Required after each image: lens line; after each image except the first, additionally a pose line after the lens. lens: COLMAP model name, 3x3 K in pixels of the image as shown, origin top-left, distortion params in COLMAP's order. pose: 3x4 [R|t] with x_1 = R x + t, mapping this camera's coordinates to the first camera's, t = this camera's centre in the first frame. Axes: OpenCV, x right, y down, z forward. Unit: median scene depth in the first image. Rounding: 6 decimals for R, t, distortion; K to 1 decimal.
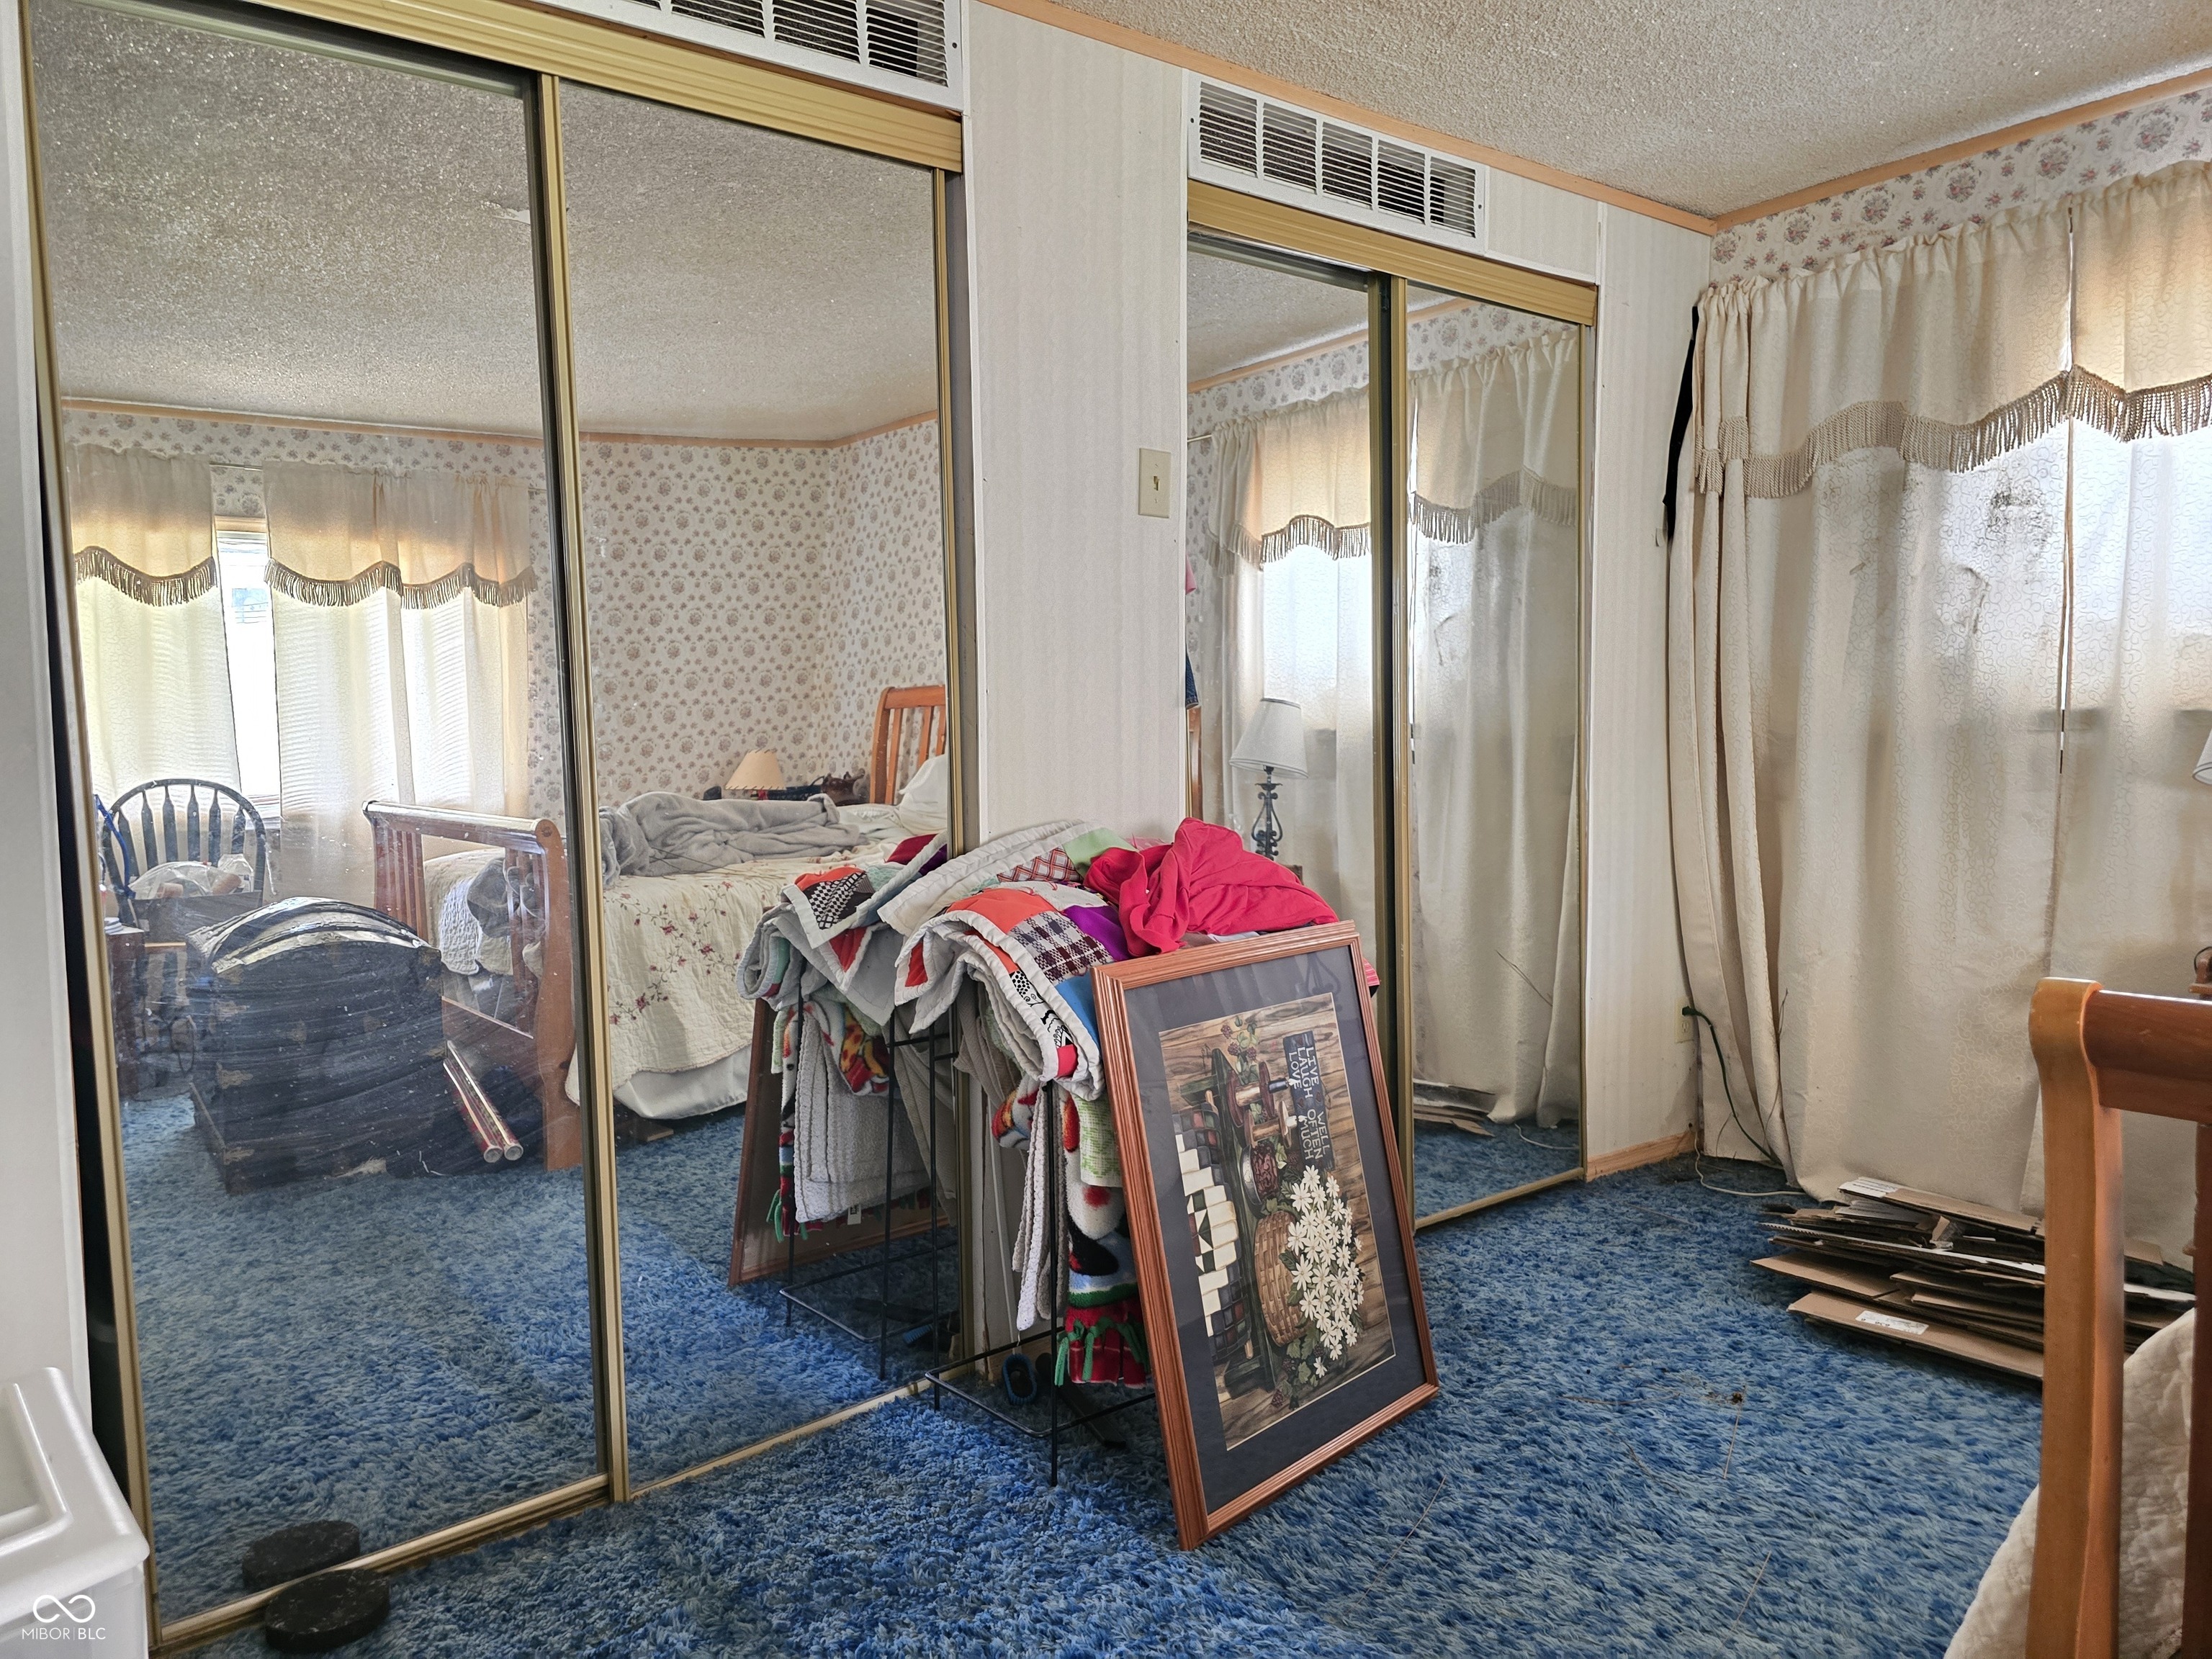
lens RADIAL K [[1516.1, 0, 1095.5], [0, 1516.1, 829.9], [0, 0, 1]] dist [0.054192, -0.046493]
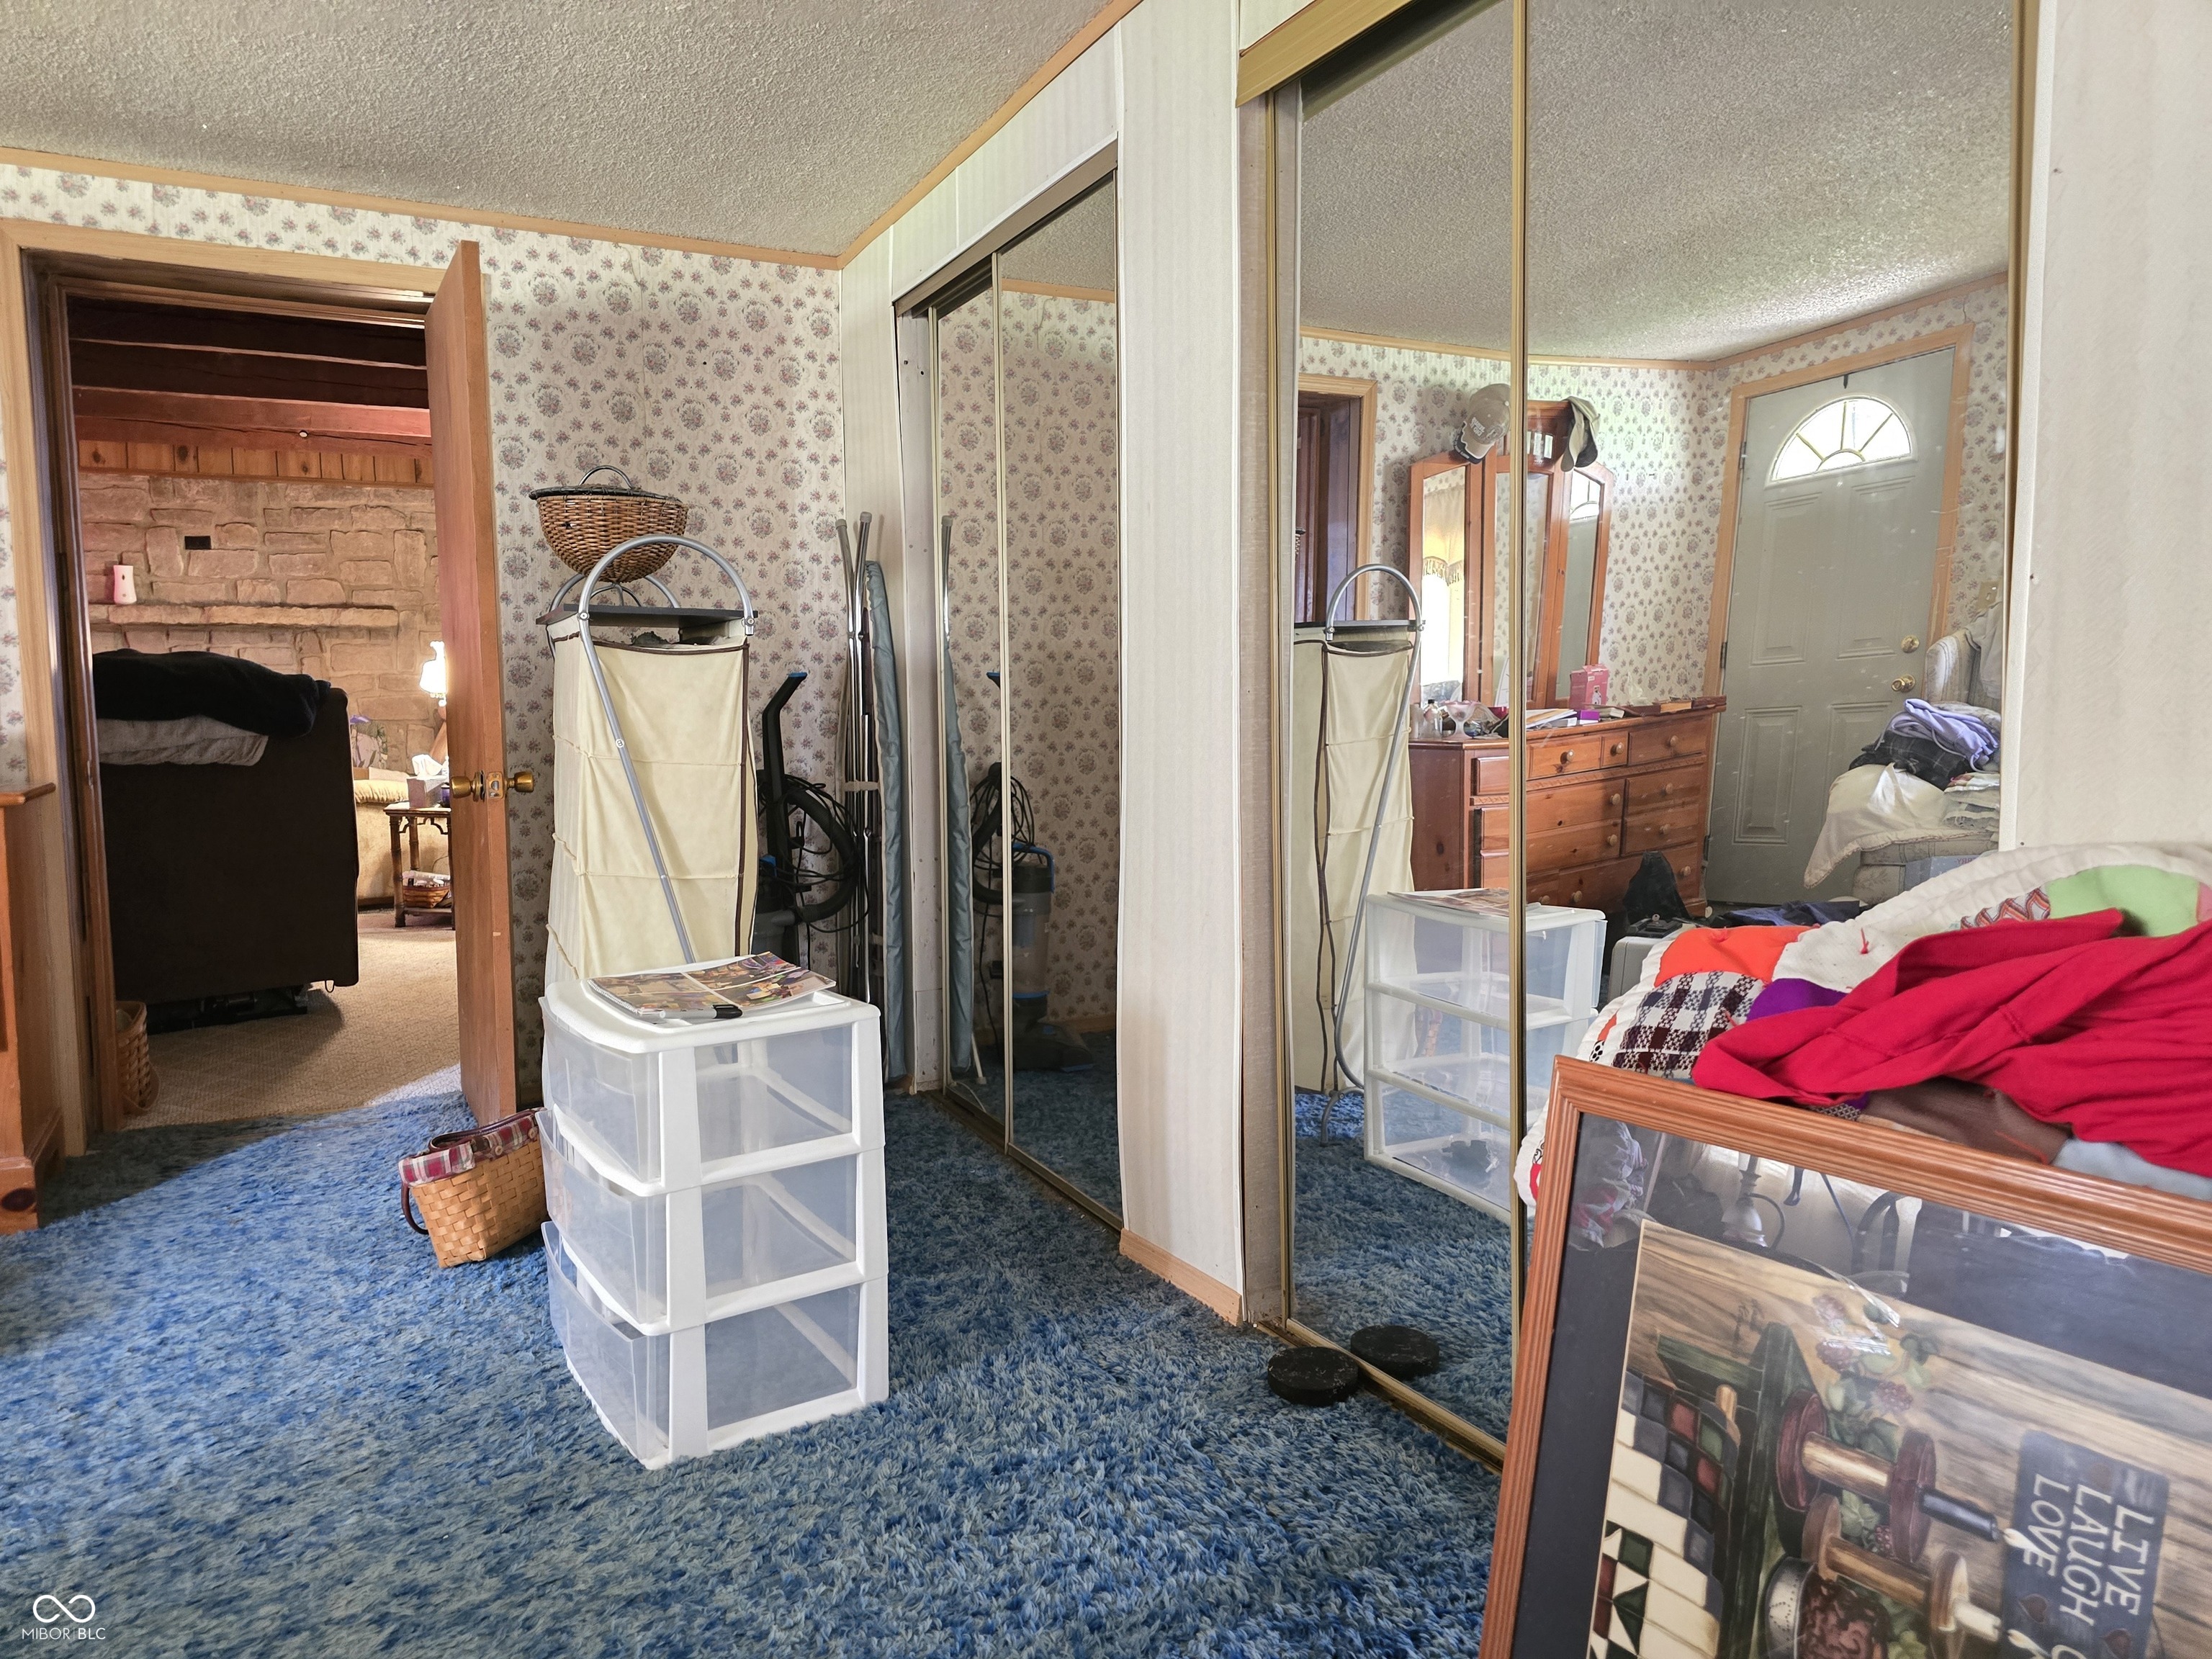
lens RADIAL K [[1516.1, 0, 1081.2], [0, 1516.1, 820.1], [0, 0, 1]] dist [0.054192, -0.046493]
pose [[-0.183390, 0.112172, -0.976619, 0.584464], [-0.047773, 0.991278, 0.122827, -0.064598], [0.981879, 0.069181, -0.176432, 0.865742]]
